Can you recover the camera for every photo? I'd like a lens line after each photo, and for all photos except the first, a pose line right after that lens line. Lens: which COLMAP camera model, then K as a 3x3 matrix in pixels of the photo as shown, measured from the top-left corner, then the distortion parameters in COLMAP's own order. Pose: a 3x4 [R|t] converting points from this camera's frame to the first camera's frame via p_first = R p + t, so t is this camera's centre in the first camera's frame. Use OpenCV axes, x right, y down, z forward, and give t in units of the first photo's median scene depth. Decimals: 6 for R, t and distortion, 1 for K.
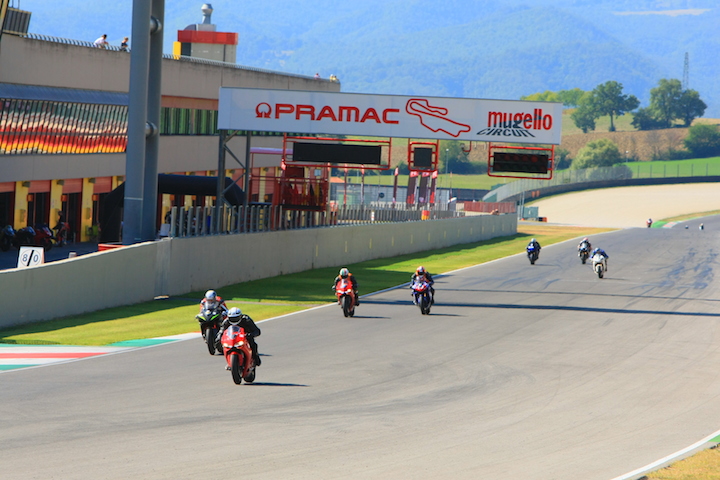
lens RADIAL K [[5231.4, 0, 360.0], [0, 5231.4, 240.0], [0, 0, 1]] dist [0.287795, 10.322114]
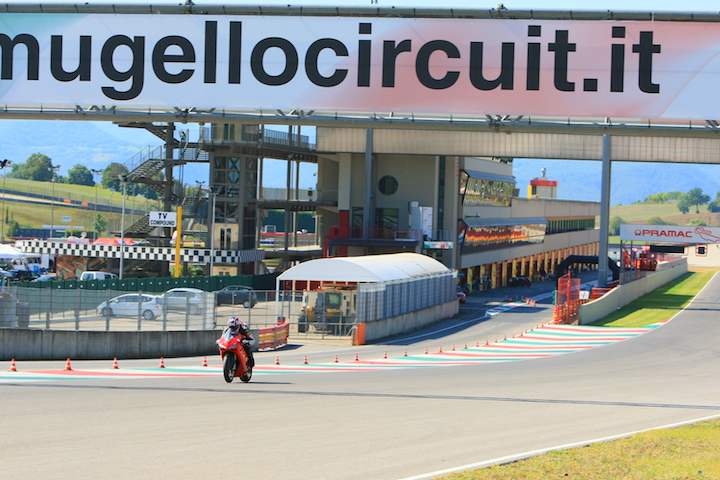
lens RADIAL K [[2638.7, 0, 360.0], [0, 2638.7, 240.0], [0, 0, 1]] dist [0.002203, -0.012289]
pose [[0.996878, -0.011332, -0.078138, -0.019912], [0.010449, 0.999877, -0.011699, -0.002966], [0.078261, 0.010846, 0.996874, -0.103497]]
